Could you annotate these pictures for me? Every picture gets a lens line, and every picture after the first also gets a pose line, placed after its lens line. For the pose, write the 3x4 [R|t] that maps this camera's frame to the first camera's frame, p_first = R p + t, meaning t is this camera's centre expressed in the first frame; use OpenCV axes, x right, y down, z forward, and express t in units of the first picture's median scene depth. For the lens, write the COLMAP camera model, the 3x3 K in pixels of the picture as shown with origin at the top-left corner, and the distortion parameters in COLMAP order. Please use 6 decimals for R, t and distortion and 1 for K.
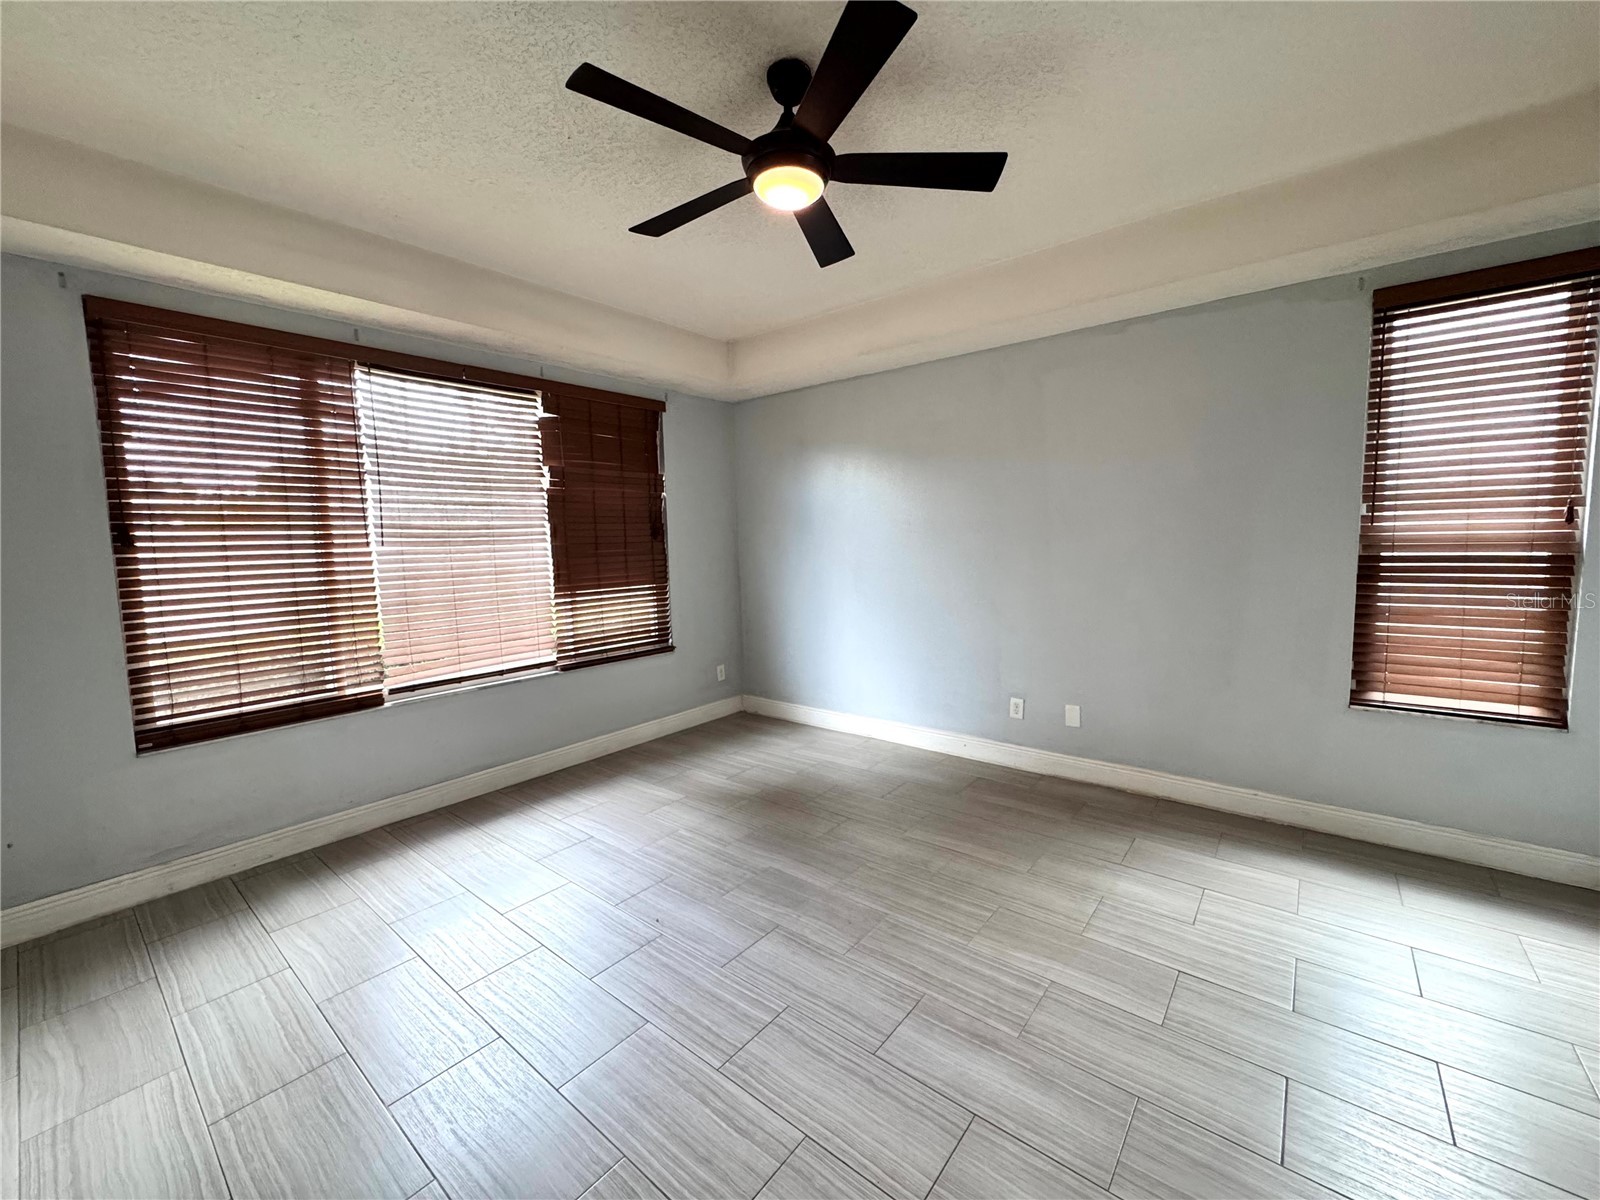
lens RADIAL K [[638.6, 0, 803.0], [0, 638.6, 599.5], [0, 0, 1]] dist [-0.006520, 0.001825]
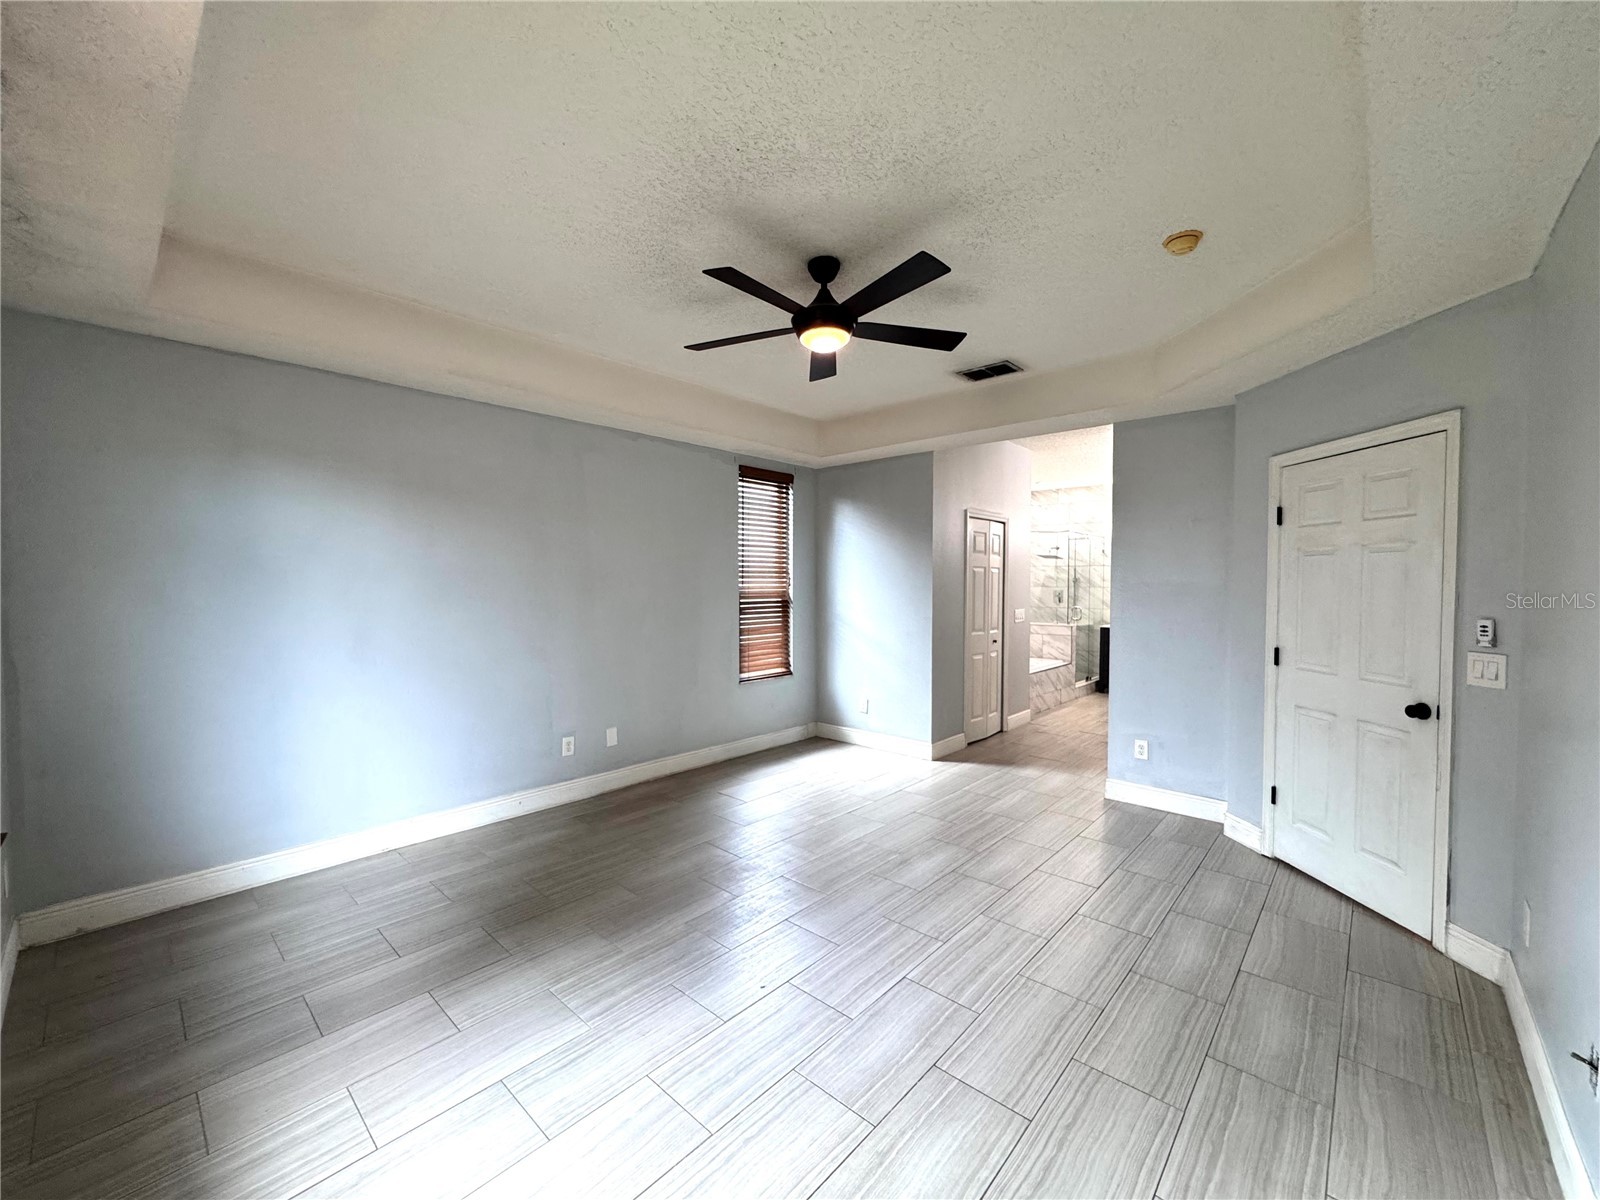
lens RADIAL K [[638.6, 0, 799.2], [0, 638.6, 598.8], [0, 0, 1]] dist [-0.006520, 0.001825]
pose [[0.061858, -0.000587, 0.998085, -0.781948], [0.094245, 0.995535, -0.005255, -0.039748], [-0.993625, 0.094389, 0.061637, 0.558492]]
